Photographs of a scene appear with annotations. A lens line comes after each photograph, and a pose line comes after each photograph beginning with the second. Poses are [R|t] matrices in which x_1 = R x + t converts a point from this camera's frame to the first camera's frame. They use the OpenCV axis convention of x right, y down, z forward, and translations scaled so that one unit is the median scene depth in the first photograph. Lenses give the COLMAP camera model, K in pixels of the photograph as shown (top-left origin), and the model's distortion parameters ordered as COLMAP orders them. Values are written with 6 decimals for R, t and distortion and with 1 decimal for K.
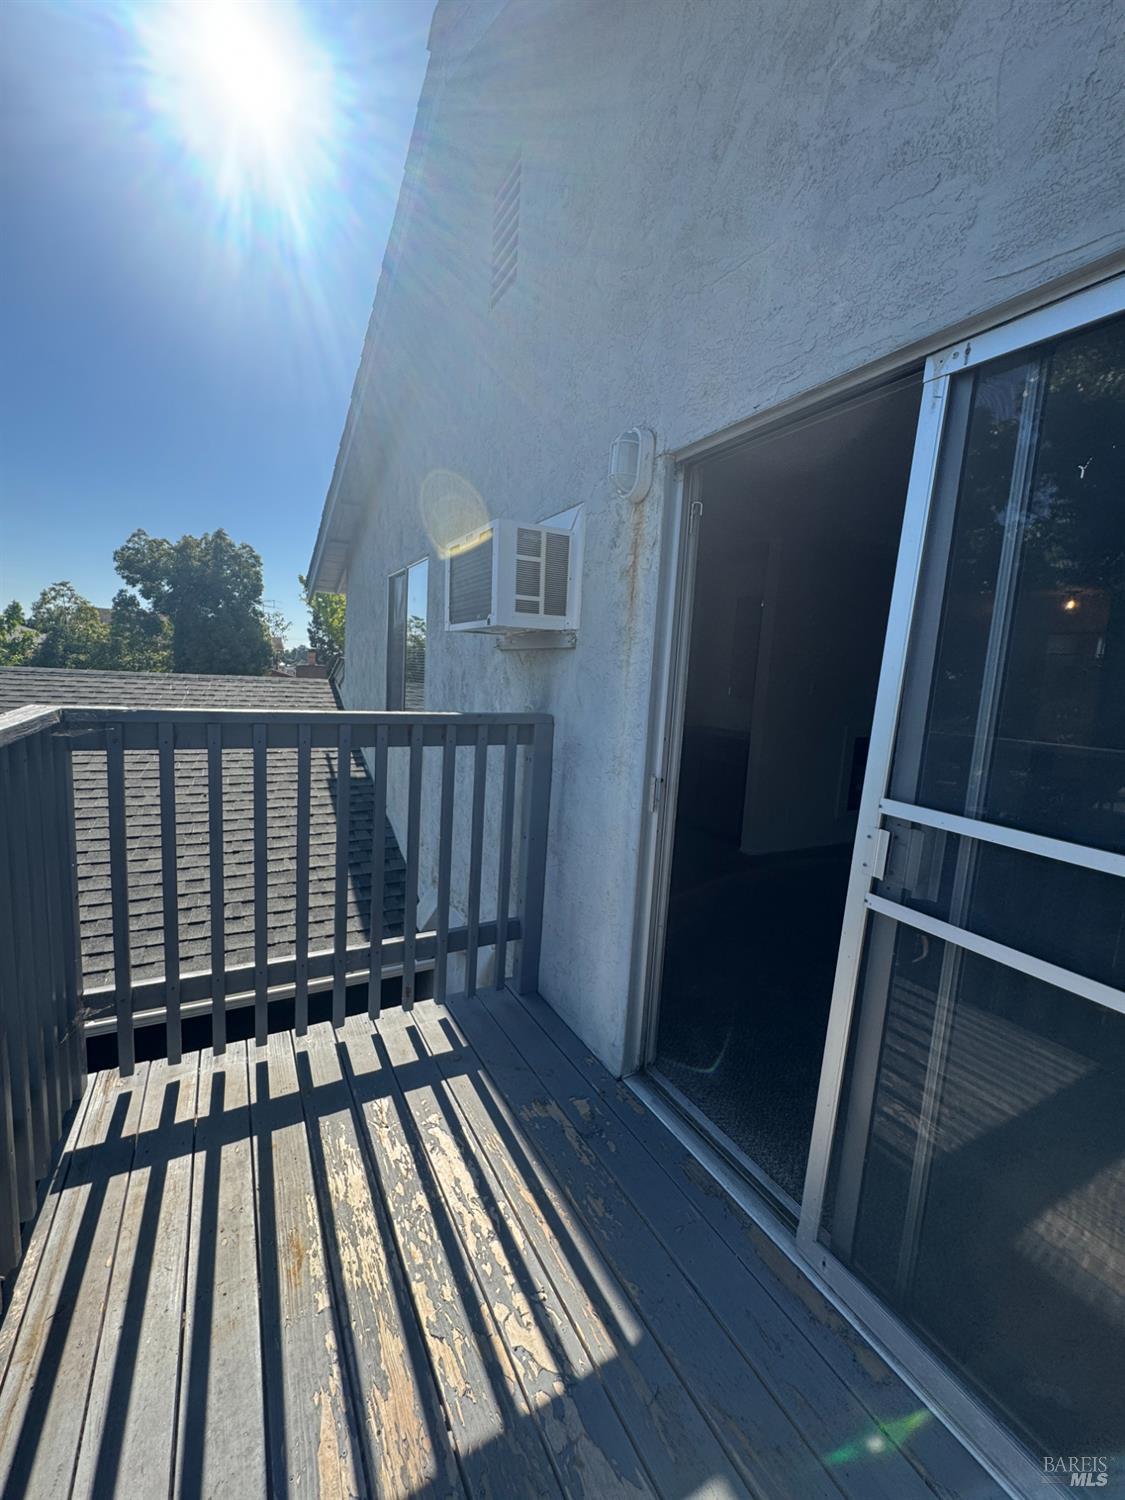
lens RADIAL K [[594.6, 0, 559.1], [0, 594.6, 755.6], [0, 0, 1]] dist [-0.003538, 0.000204]
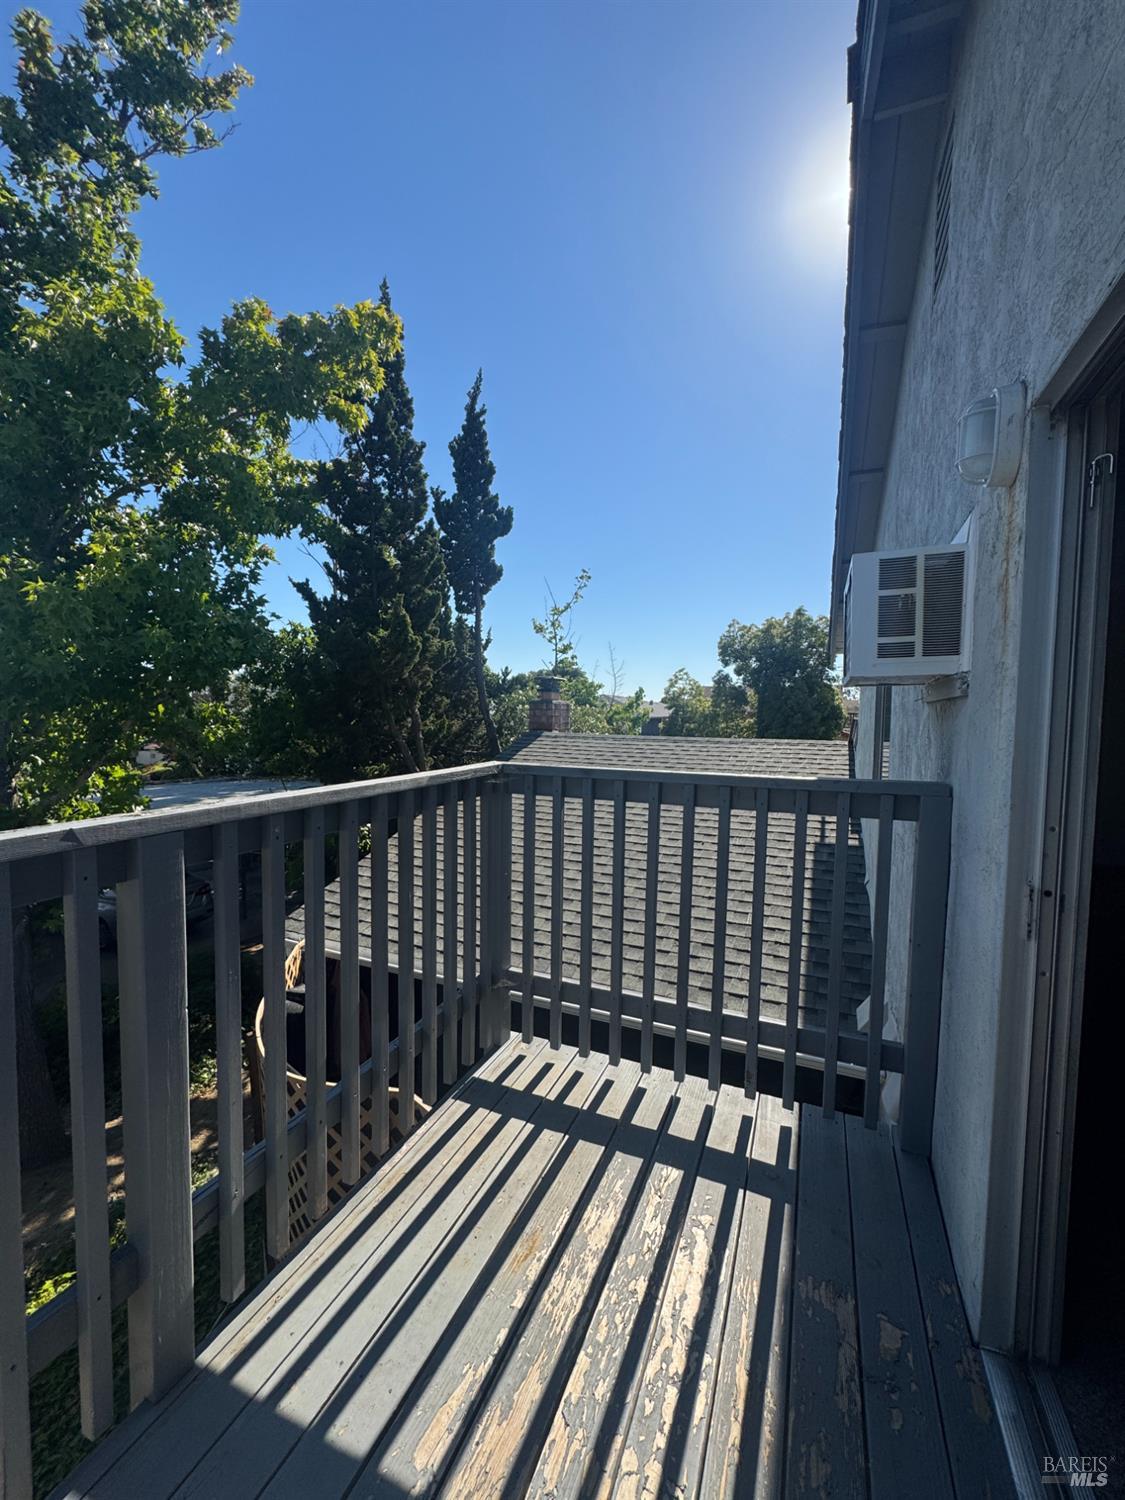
lens RADIAL K [[594.6, 0, 563.8], [0, 594.6, 746.2], [0, 0, 1]] dist [-0.003538, 0.000204]
pose [[0.616957, -0.004729, -0.786983, 0.352842], [-0.089816, 0.993025, -0.076378, -0.017754], [0.781855, 0.117805, 0.612229, 0.180224]]
